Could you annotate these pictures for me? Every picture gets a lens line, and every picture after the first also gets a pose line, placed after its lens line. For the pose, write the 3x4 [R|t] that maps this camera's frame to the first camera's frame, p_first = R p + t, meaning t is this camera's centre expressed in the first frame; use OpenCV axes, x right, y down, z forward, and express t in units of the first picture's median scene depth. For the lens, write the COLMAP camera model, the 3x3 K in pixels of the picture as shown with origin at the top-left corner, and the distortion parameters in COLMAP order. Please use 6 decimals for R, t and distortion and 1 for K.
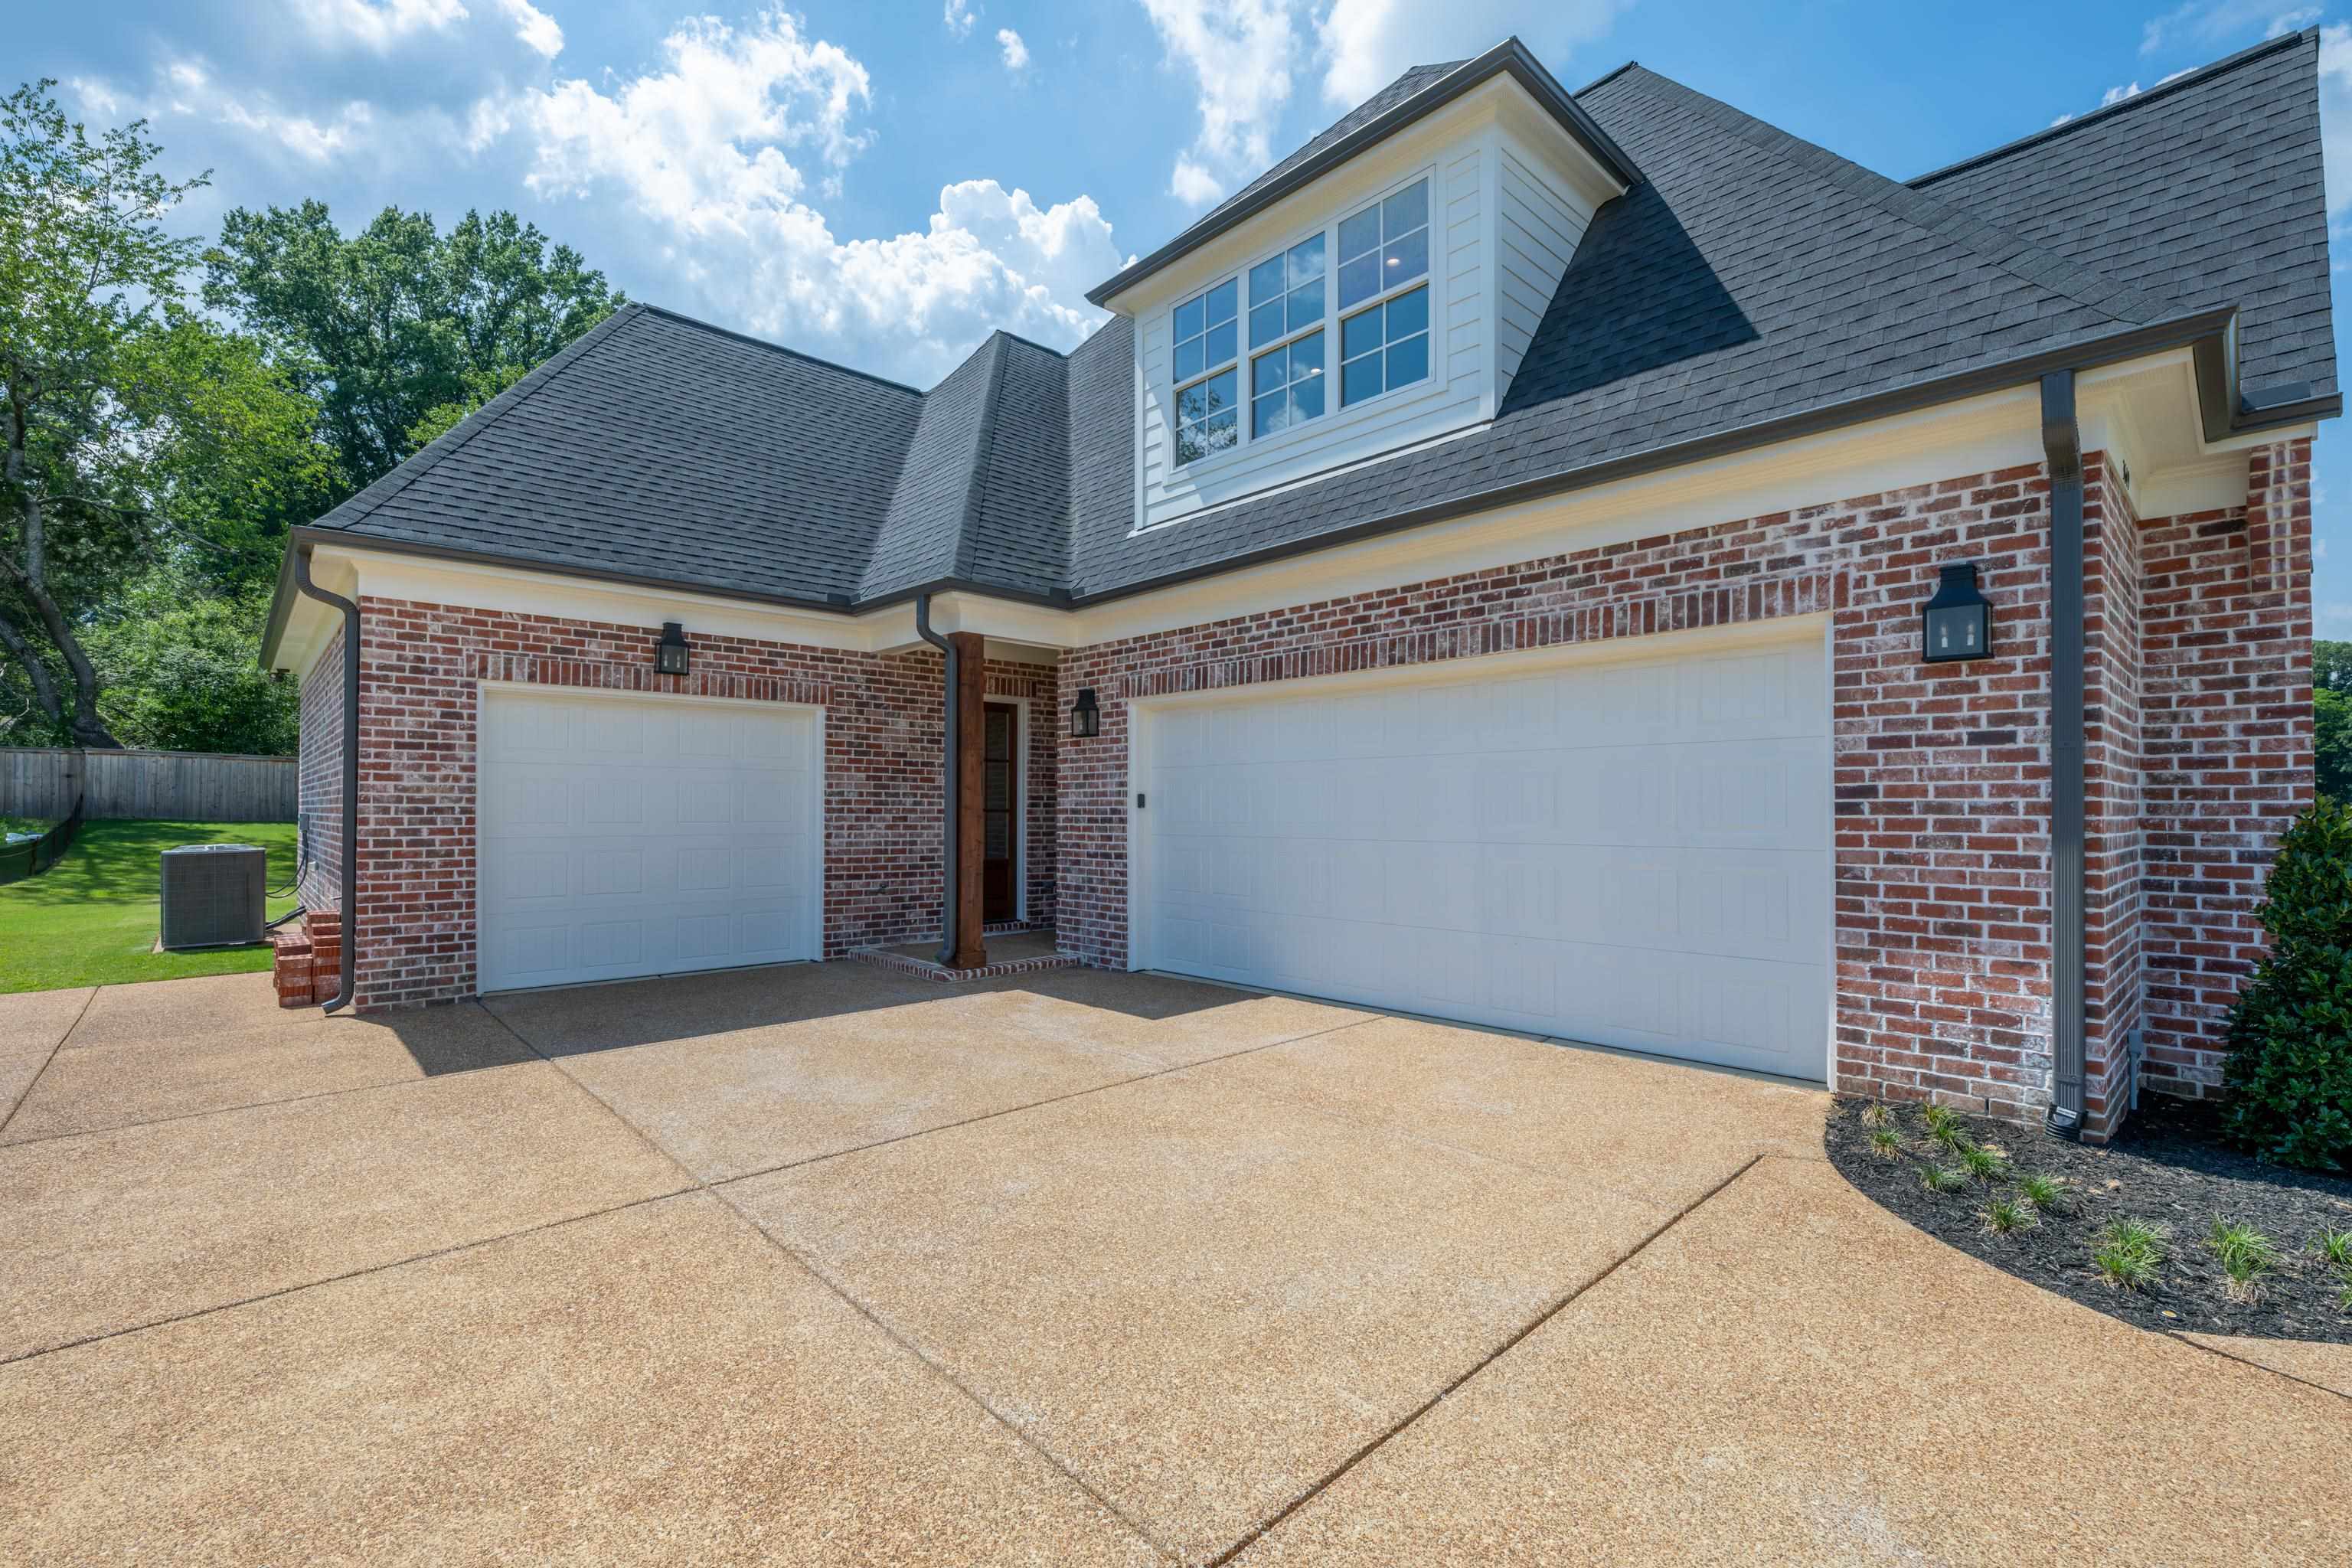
lens RADIAL K [[1016.1, 0, 1183.8], [0, 1016.1, 793.9], [0, 0, 1]] dist [0.000041, -0.000269]
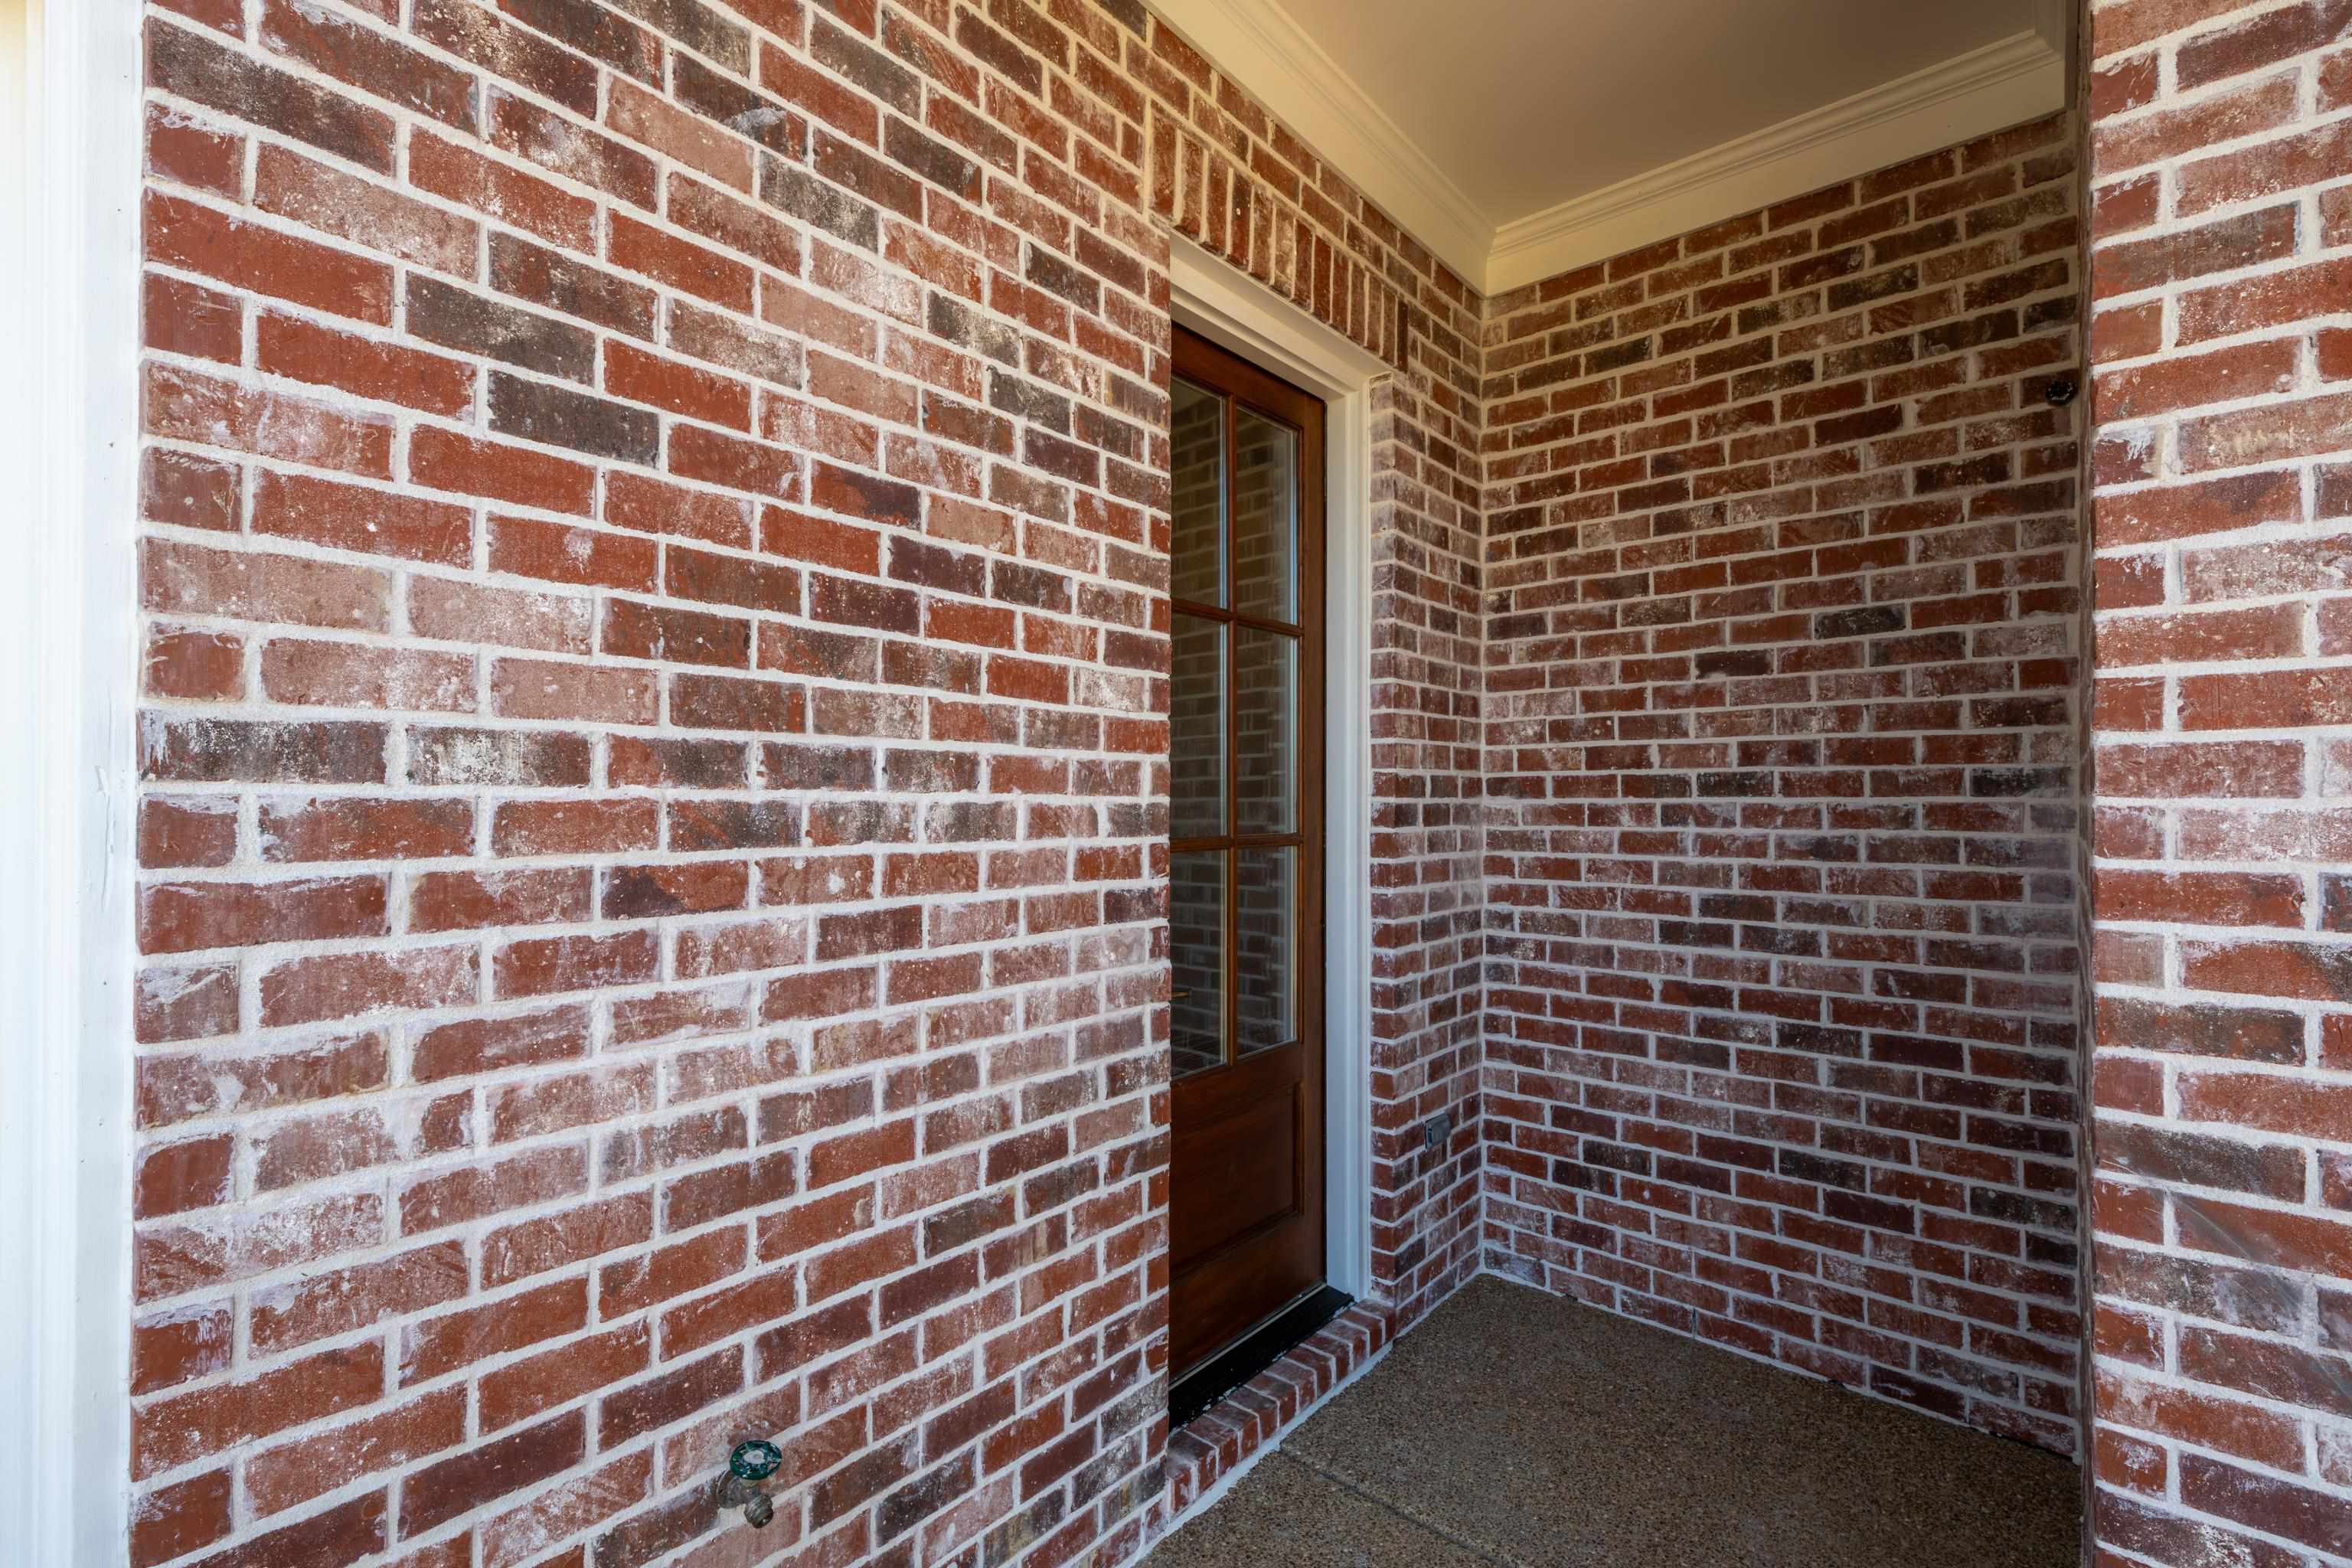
lens RADIAL K [[1016.1, 0, 1167.9], [0, 1016.1, 789.4], [0, 0, 1]] dist [0.000041, -0.000269]
pose [[0.994969, 0.001708, 0.100173, -0.253337], [-0.002683, 0.999950, 0.009606, 0.002451], [-0.100152, -0.009827, 0.994924, 0.855736]]
